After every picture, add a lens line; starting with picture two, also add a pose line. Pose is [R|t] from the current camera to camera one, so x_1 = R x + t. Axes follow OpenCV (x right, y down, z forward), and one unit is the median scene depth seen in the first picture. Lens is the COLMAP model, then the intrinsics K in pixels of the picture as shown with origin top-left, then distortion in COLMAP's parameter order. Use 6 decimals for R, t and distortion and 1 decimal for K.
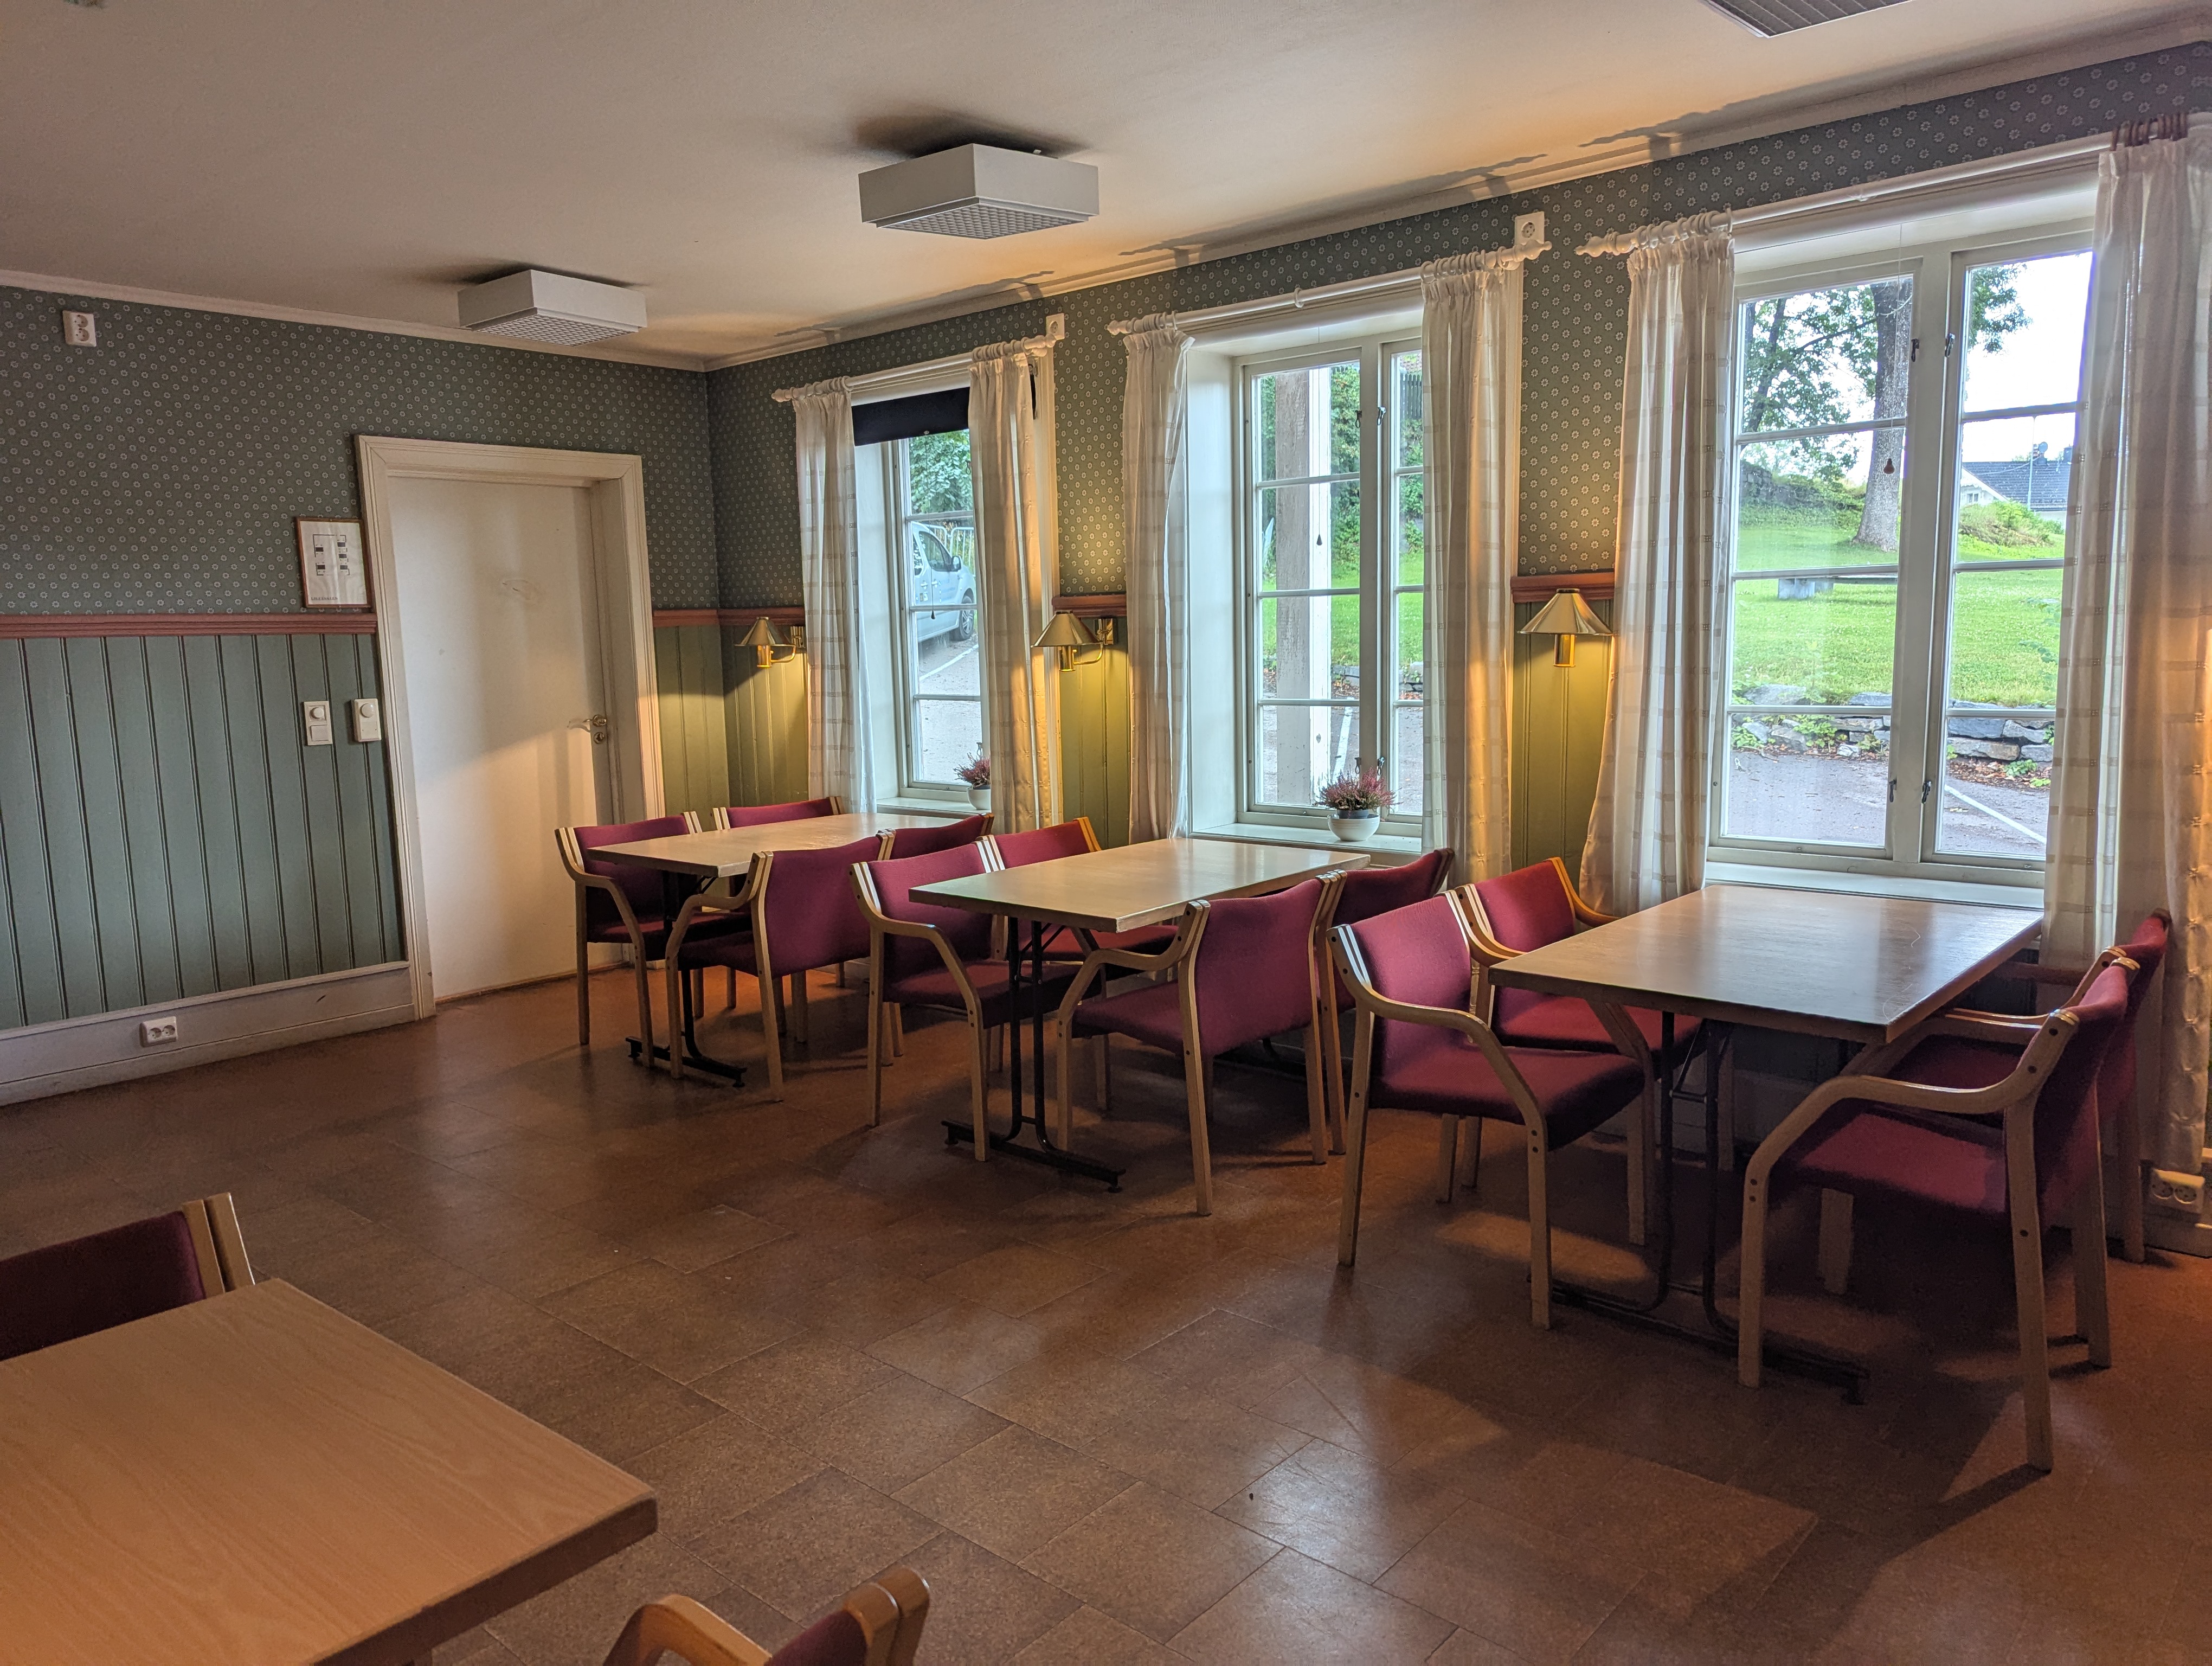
lens RADIAL K [[1624.8, 0, 1106.0], [0, 1624.8, 833.0], [0, 0, 1]] dist [-0.000176, -0.001983]
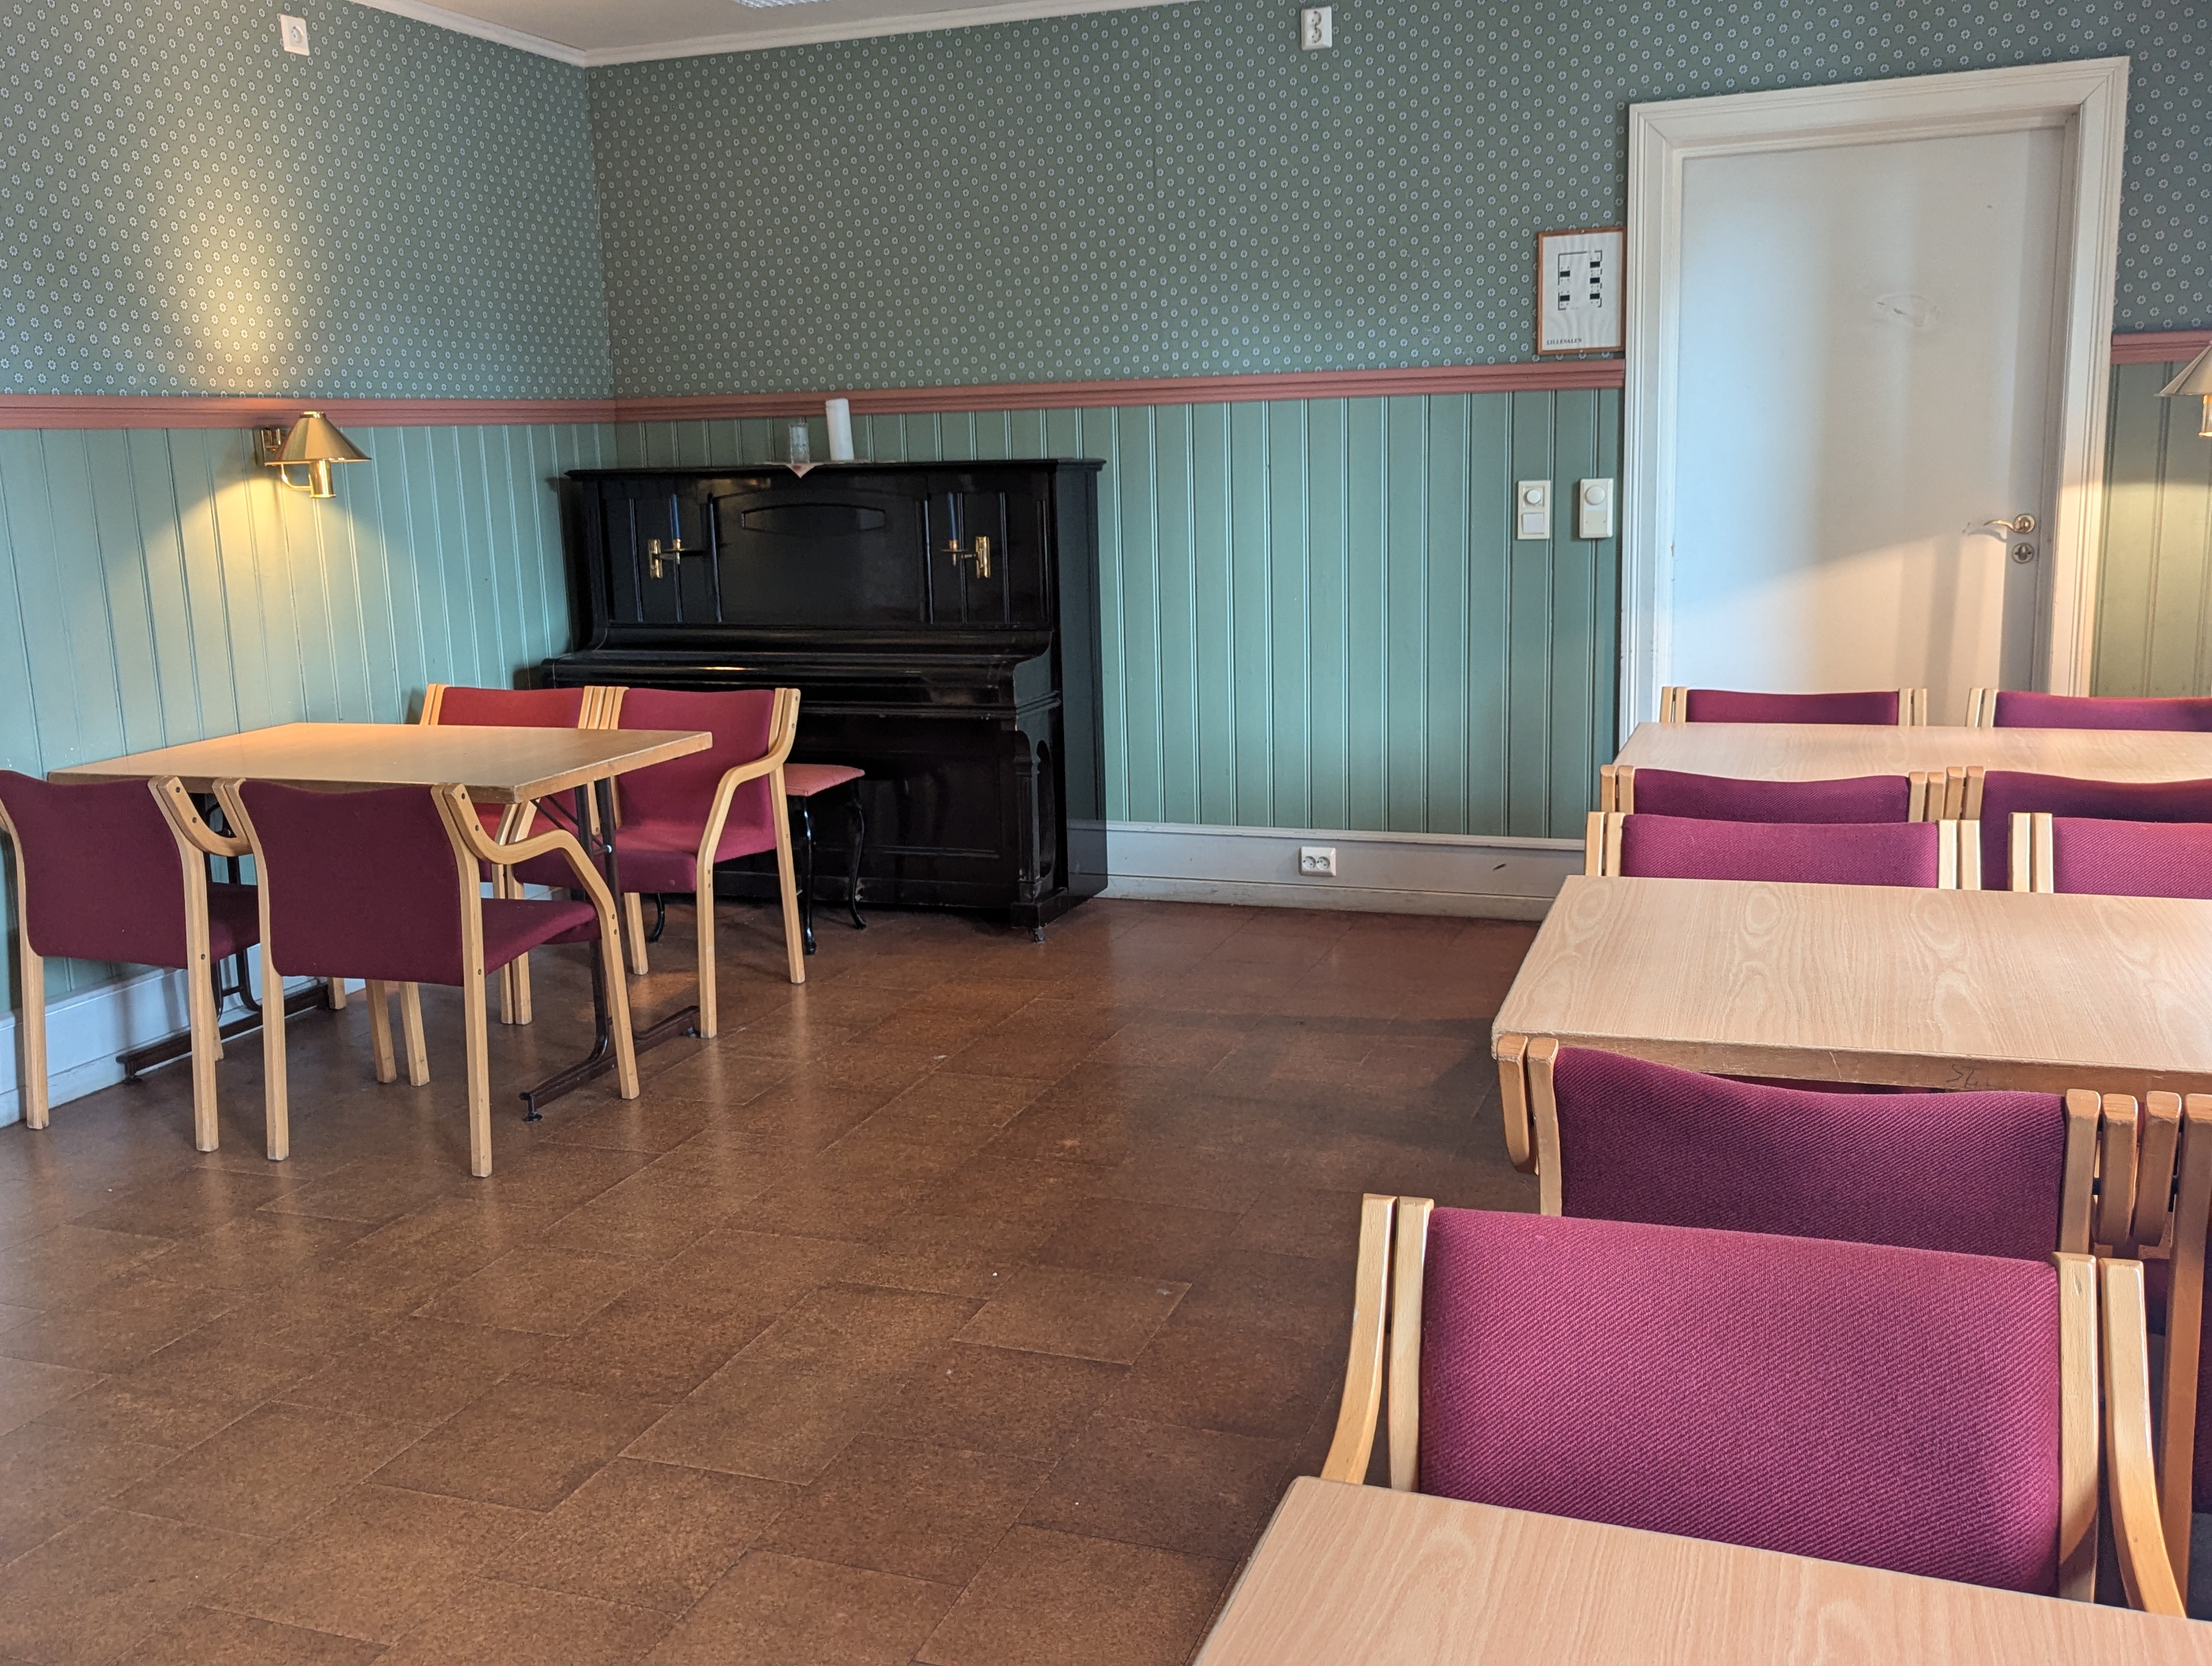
lens RADIAL K [[1951.4, 0, 1106.0], [0, 1951.4, 833.0], [0, 0, 1]] dist [-0.002481, 0.000660]
pose [[0.338342, 0.193338, -0.920948, 0.314118], [-0.095526, 0.980667, 0.170781, -0.056208], [0.936162, 0.030192, 0.350270, 0.499242]]
